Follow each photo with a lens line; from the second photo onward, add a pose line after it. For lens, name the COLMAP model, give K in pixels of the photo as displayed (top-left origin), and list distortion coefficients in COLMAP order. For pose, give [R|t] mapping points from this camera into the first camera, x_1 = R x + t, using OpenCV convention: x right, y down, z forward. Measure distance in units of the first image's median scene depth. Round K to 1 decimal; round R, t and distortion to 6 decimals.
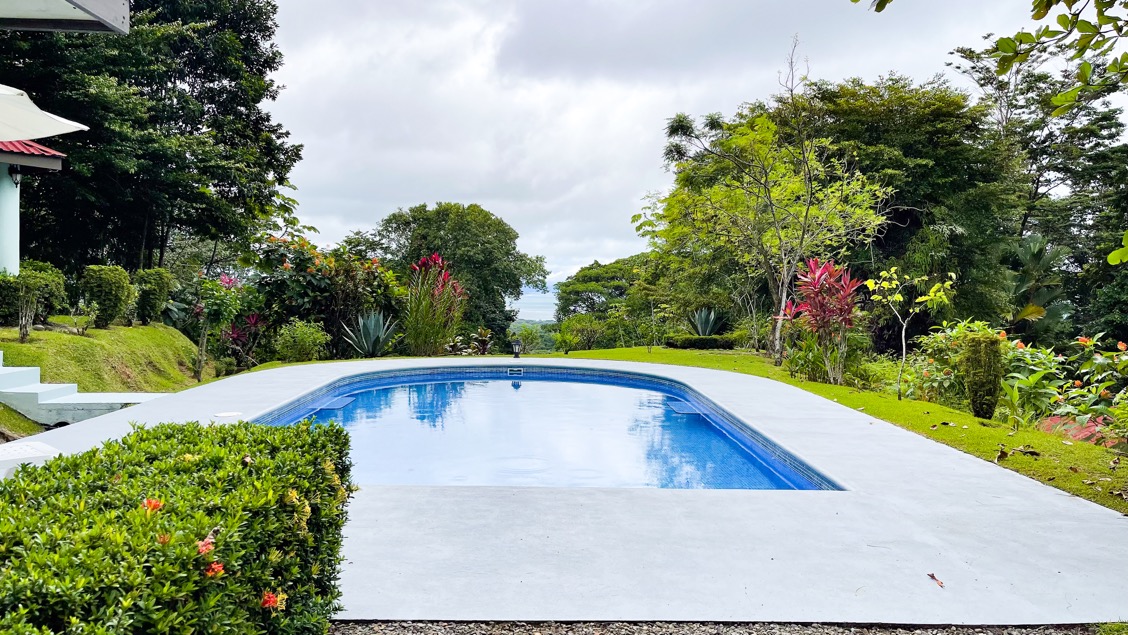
lens RADIAL K [[834.2, 0, 564.0], [0, 834.2, 317.5], [0, 0, 1]] dist [0.004866, 0.000188]
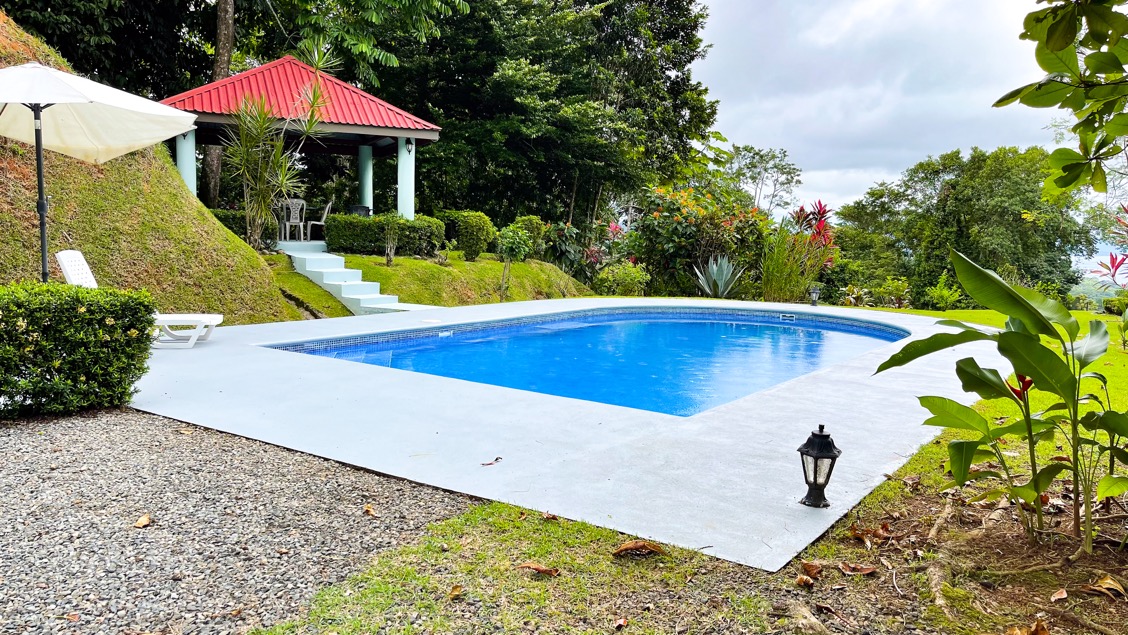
lens RADIAL K [[834.2, 0, 564.0], [0, 834.2, 317.5], [0, 0, 1]] dist [0.004866, 0.000188]
pose [[0.804952, 0.070121, -0.589182, 0.168030], [-0.037504, 0.997020, 0.067421, 0.003999], [0.592154, -0.032174, 0.805182, 0.018476]]
